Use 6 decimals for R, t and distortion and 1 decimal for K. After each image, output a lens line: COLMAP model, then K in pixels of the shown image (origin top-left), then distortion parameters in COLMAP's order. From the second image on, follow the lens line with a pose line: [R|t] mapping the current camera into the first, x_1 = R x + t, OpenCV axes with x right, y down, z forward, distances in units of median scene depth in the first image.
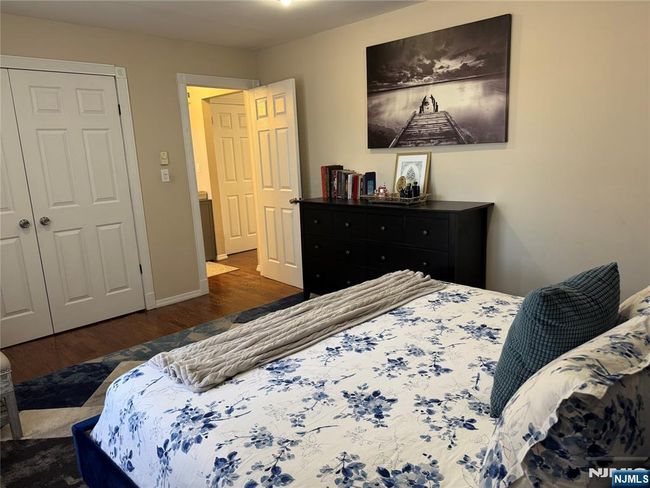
lens RADIAL K [[458.4, 0, 327.5], [0, 458.4, 241.9], [0, 0, 1]] dist [0.073623, -0.091170]
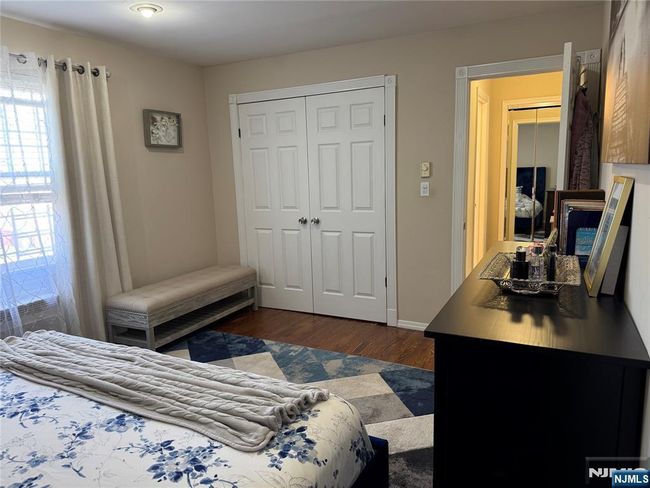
lens RADIAL K [[458.4, 0, 323.9], [0, 458.4, 248.2], [0, 0, 1]] dist [0.073623, -0.091170]
pose [[0.294903, 0.194200, -0.935585, 0.566836], [-0.168440, 0.974362, 0.149155, -0.168559], [0.940564, 0.113604, 0.320053, 0.694872]]
